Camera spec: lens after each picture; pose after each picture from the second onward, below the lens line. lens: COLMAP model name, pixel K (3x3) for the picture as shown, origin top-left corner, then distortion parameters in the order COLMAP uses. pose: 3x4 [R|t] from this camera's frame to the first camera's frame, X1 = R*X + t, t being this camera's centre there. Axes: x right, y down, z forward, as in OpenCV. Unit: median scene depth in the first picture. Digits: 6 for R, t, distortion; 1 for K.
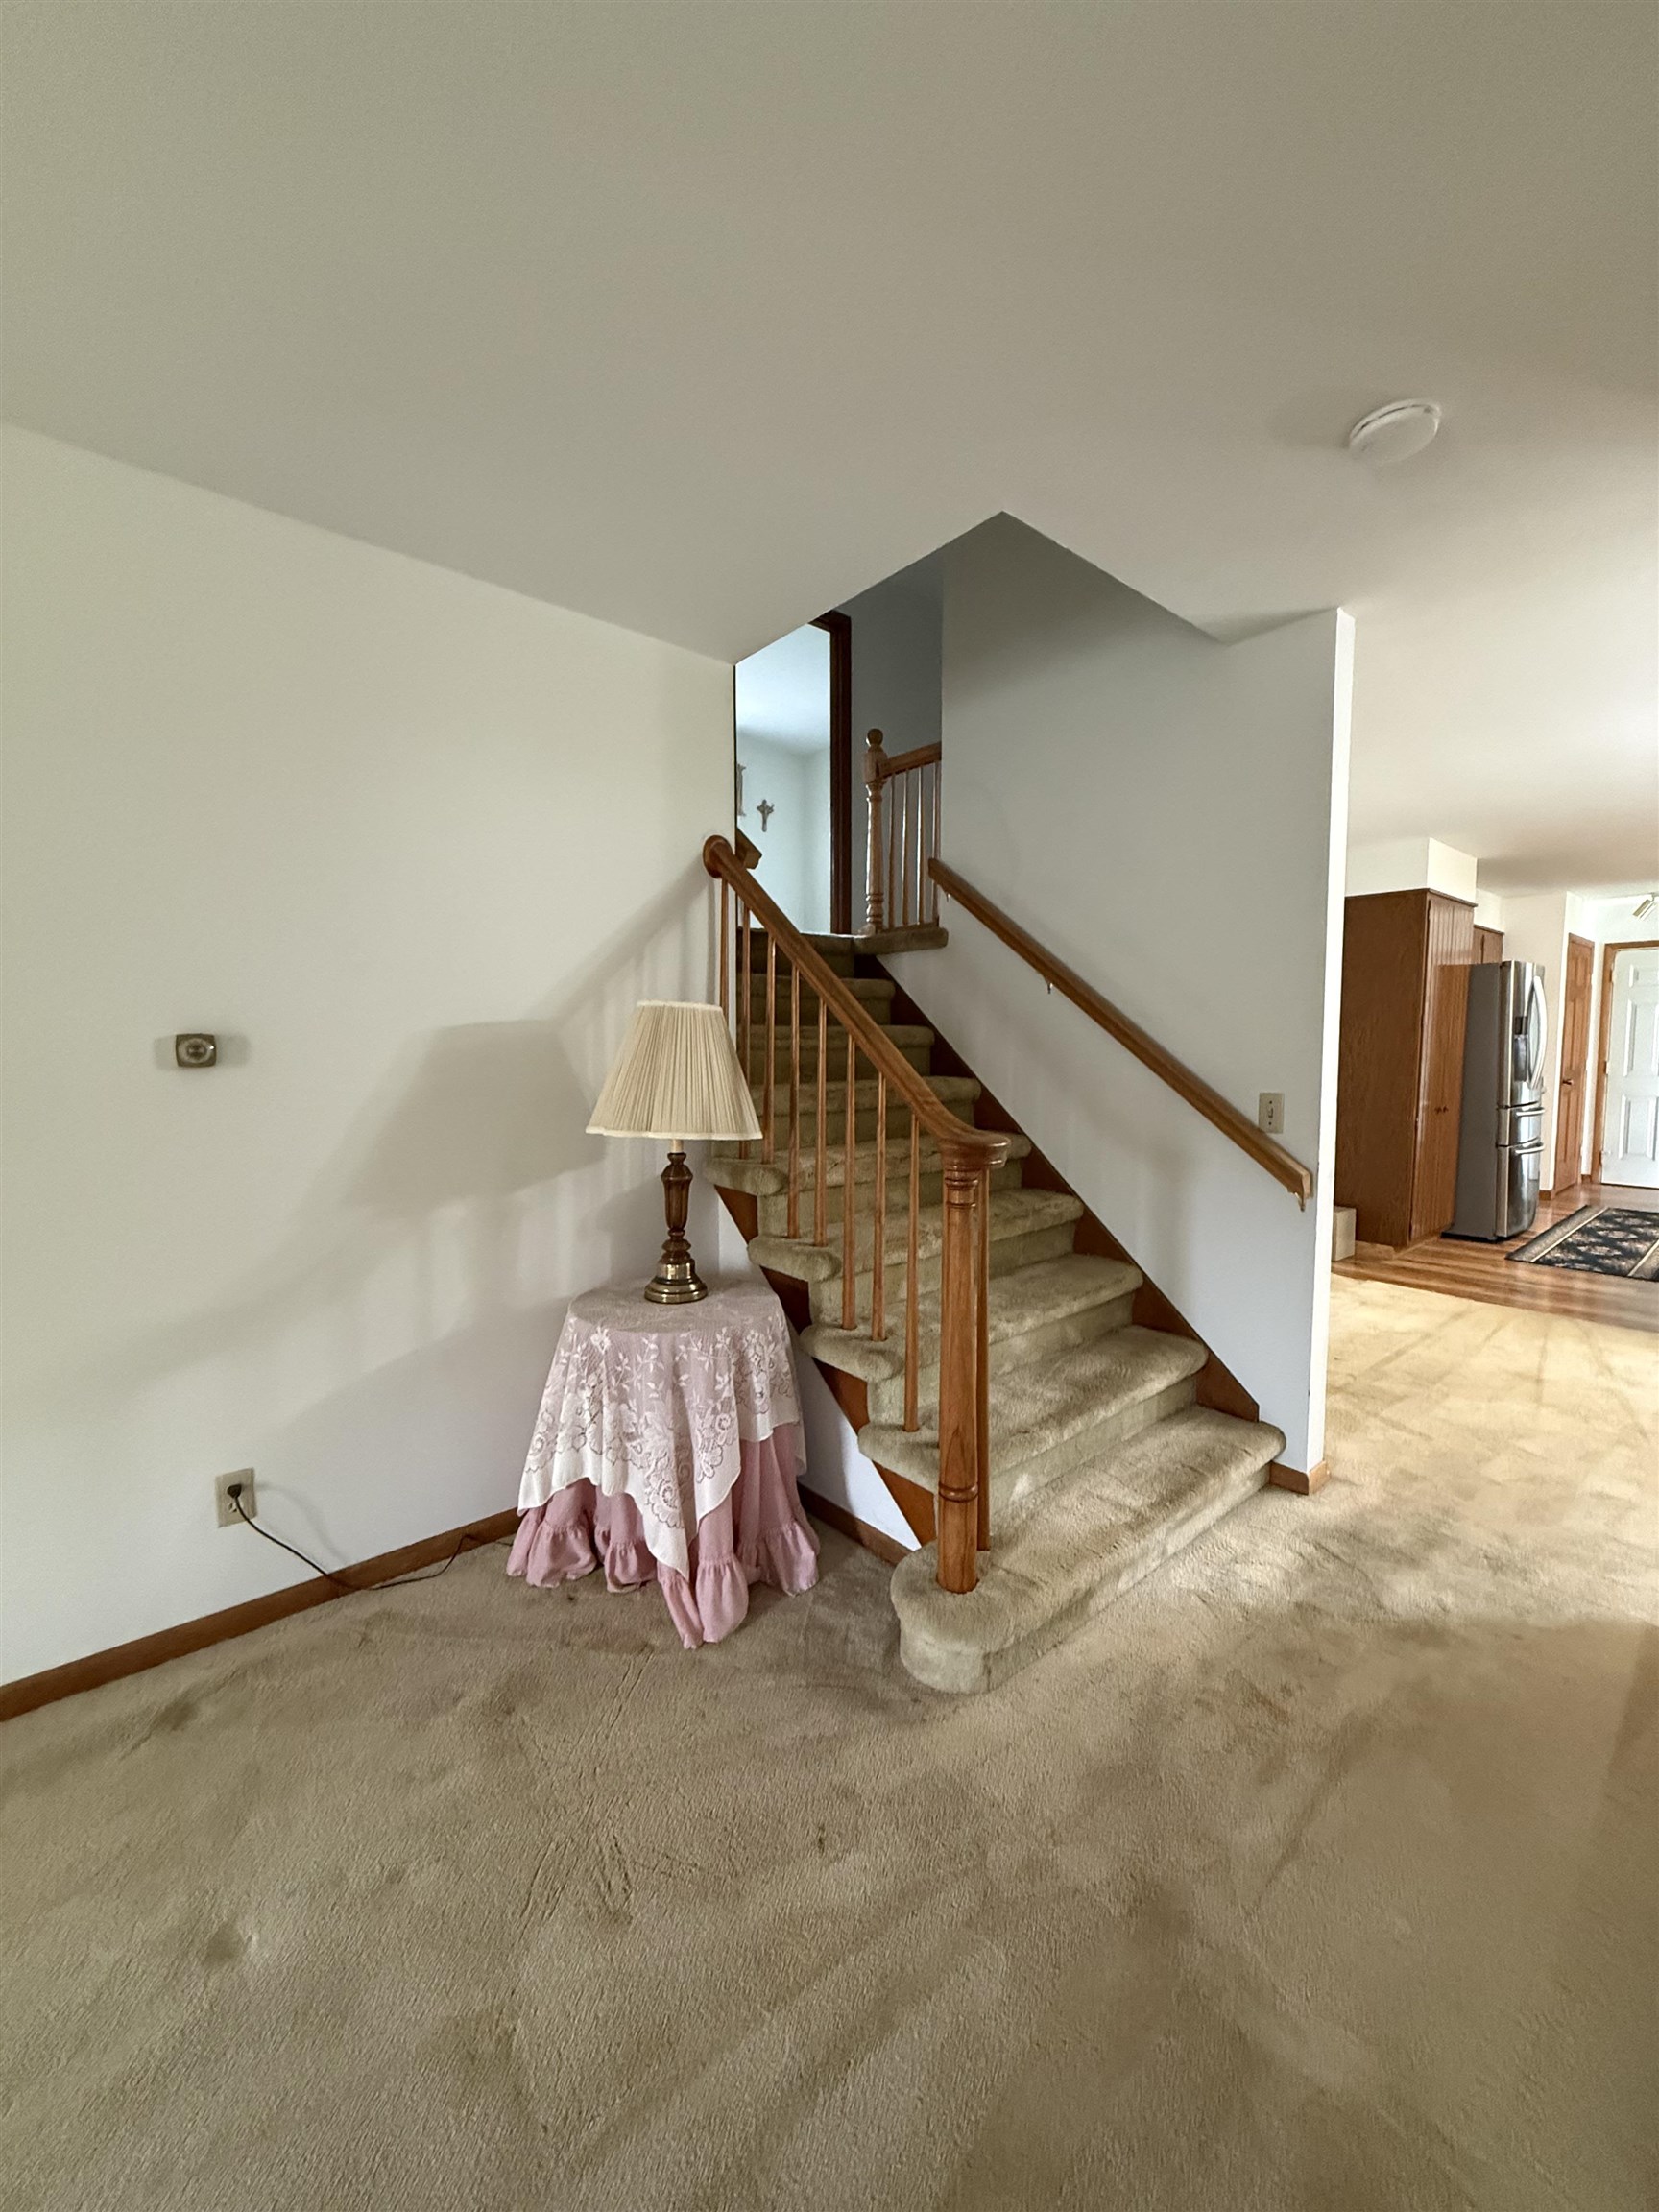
lens RADIAL K [[881.3, 0, 833.5], [0, 881.3, 1100.1], [0, 0, 1]] dist [0.000918, -0.000499]
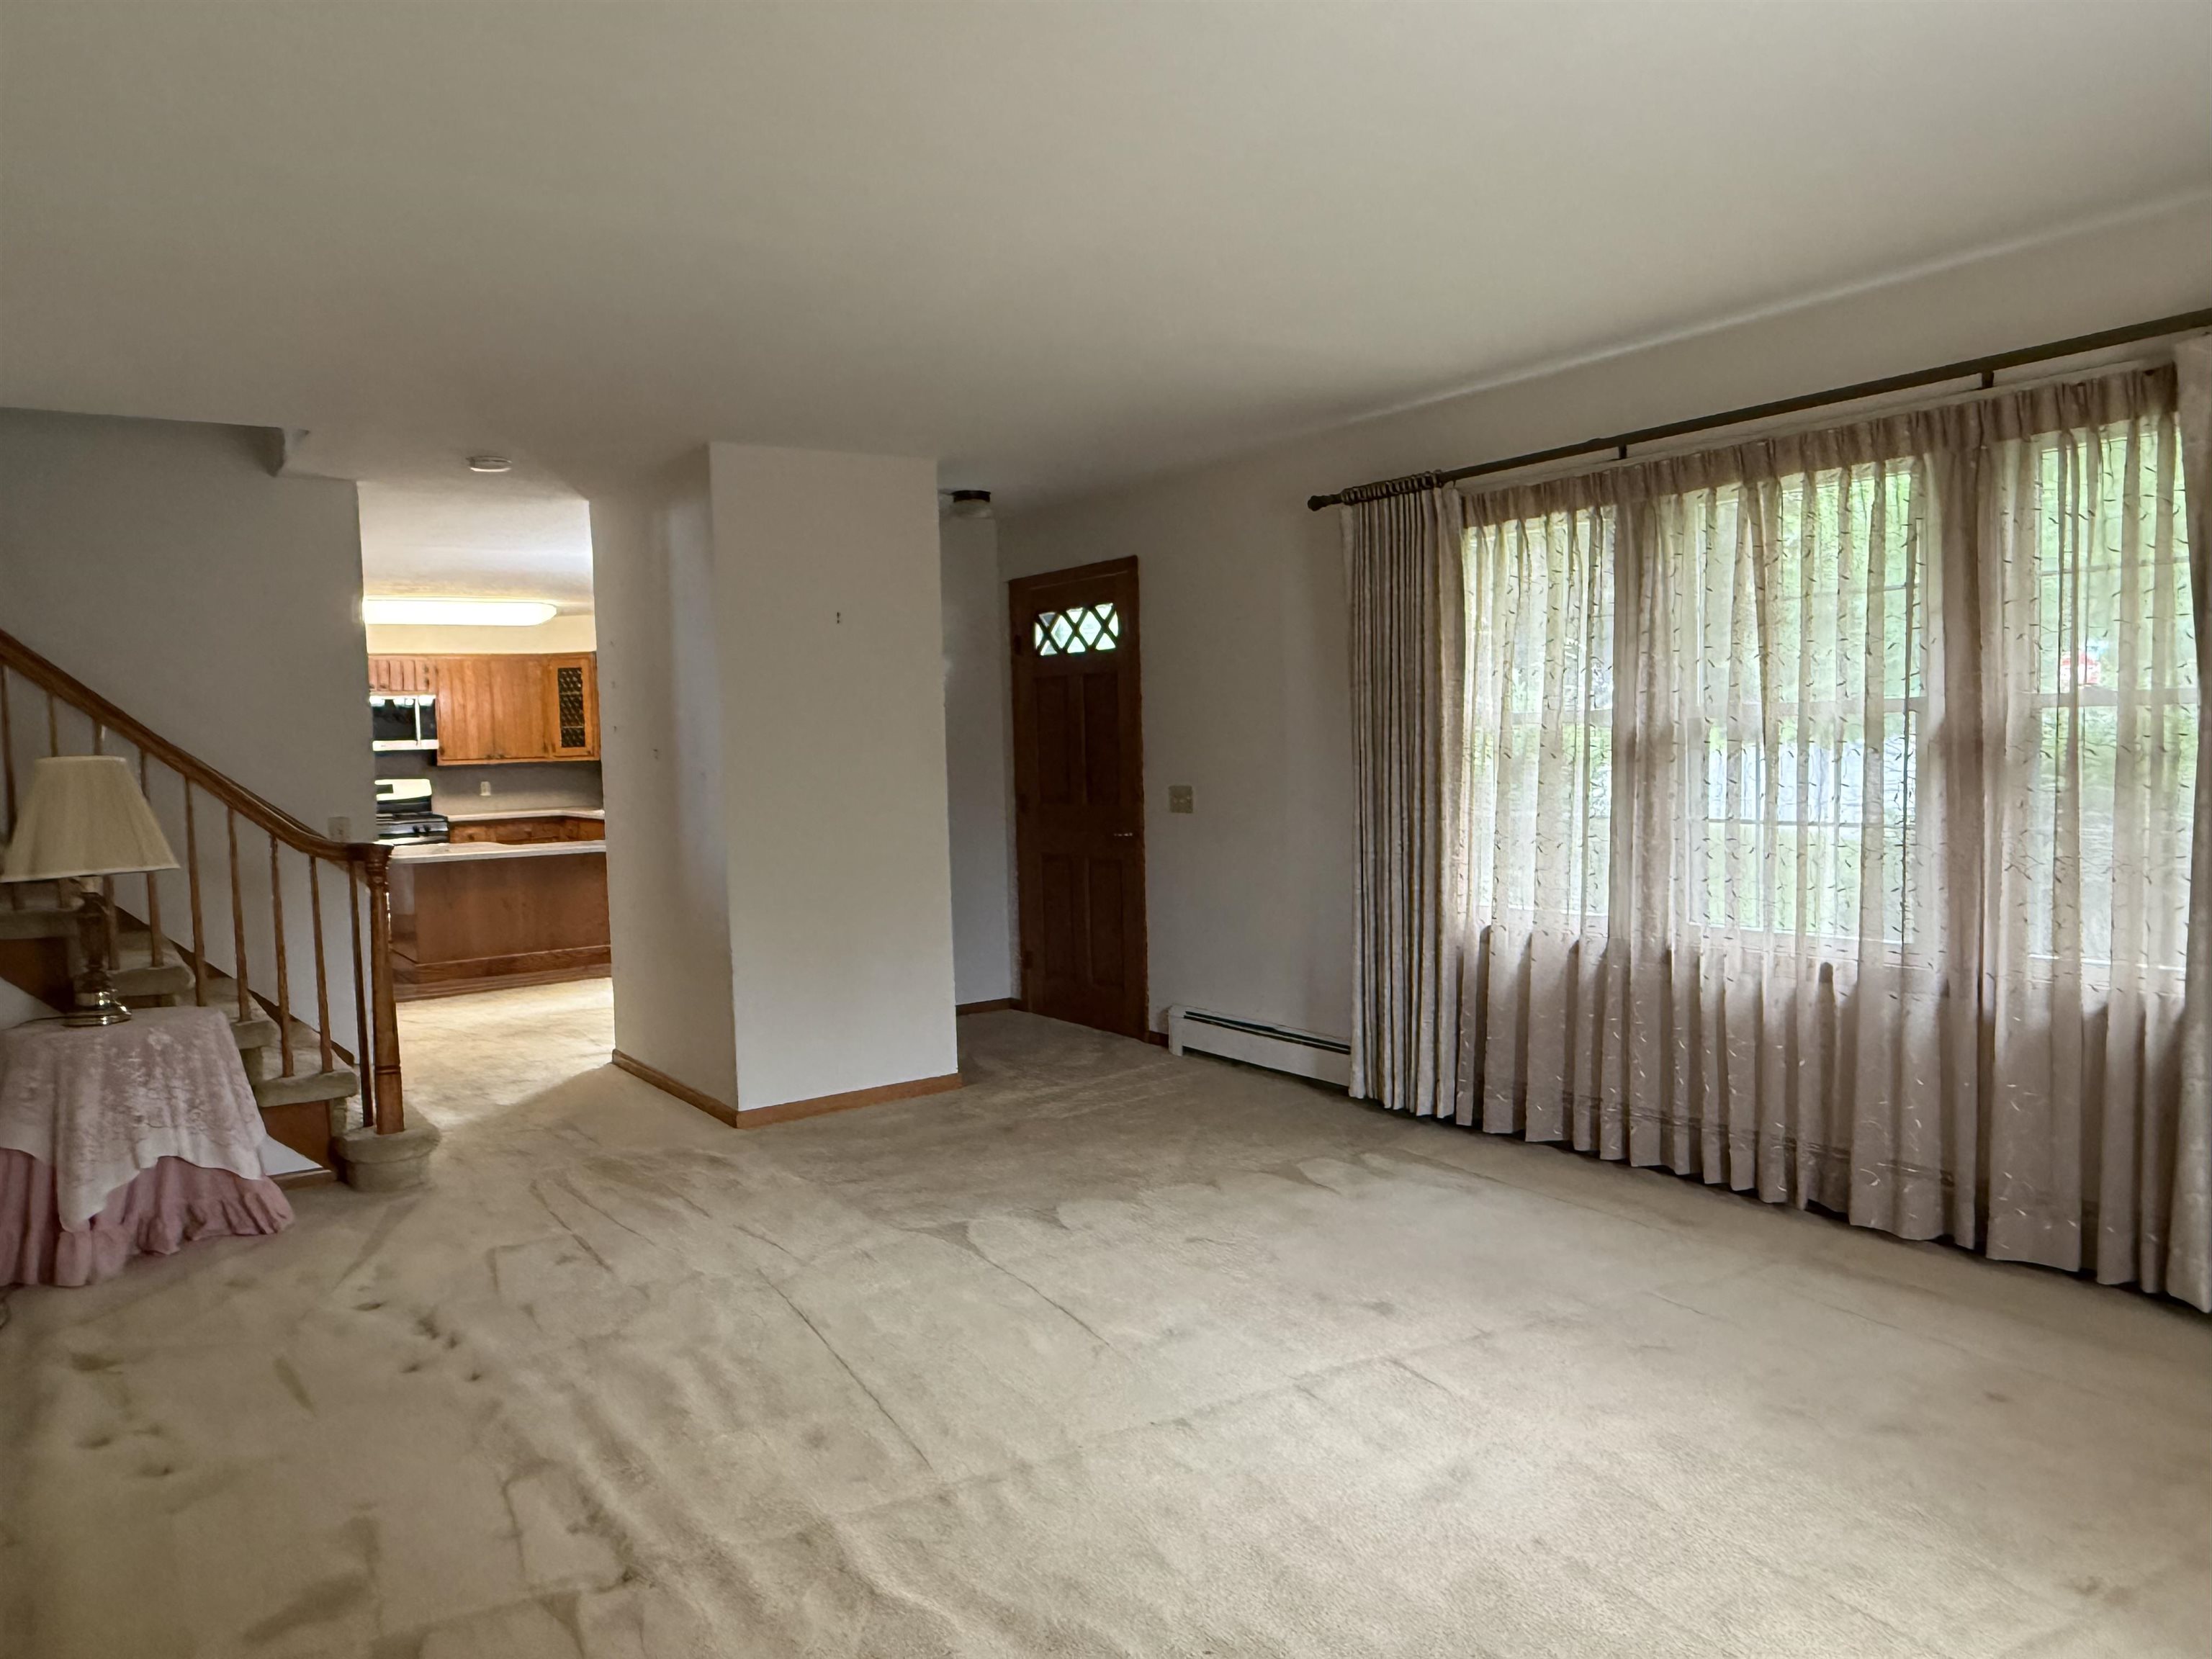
lens RADIAL K [[1540.3, 0, 1106.0], [0, 1540.3, 829.5], [0, 0, 1]] dist [0.001571, 0.000294]
pose [[0.109802, -0.060446, 0.992114, -1.722949], [0.096225, 0.994107, 0.049918, 0.006275], [-0.989285, 0.089986, 0.114971, -0.438264]]
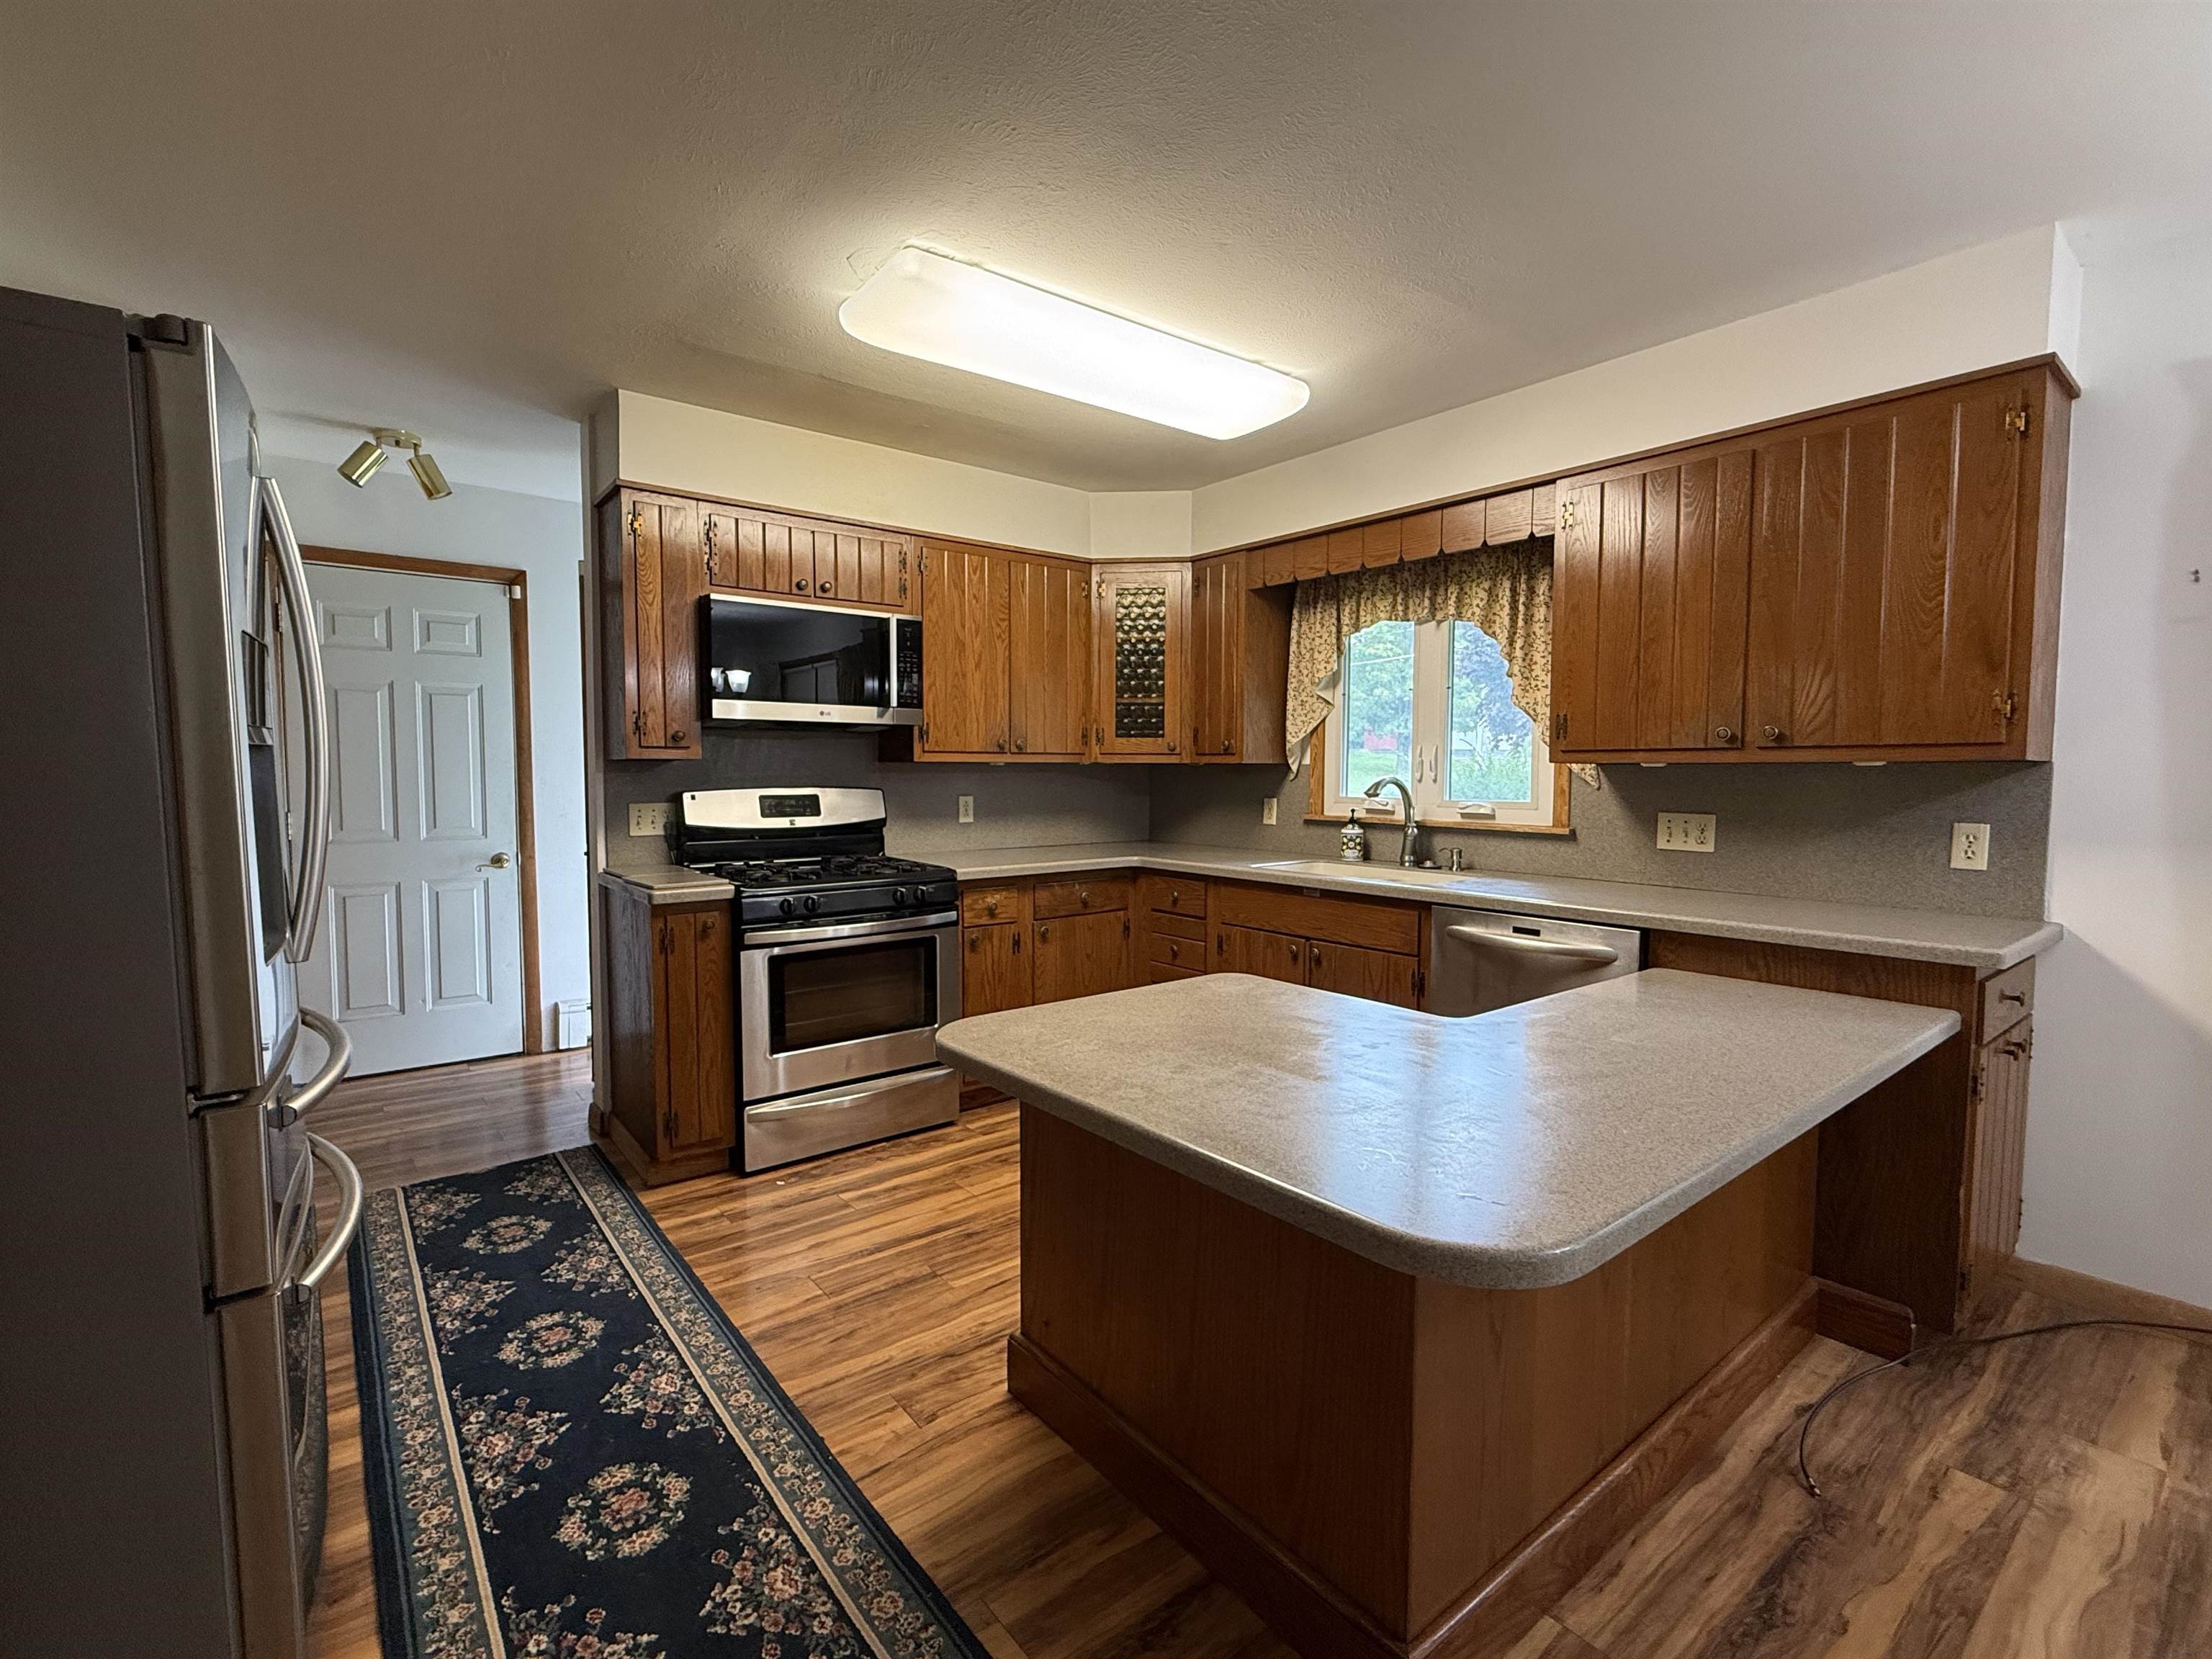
lens RADIAL K [[995.1, 0, 1106.0], [0, 995.1, 829.5], [0, 0, 1]] dist [-0.000481, 0.000271]
pose [[0.041338, -0.056868, 0.997526, 1.202813], [0.063381, 0.996517, 0.054184, -0.108939], [-0.997133, 0.060984, 0.044798, 1.725025]]
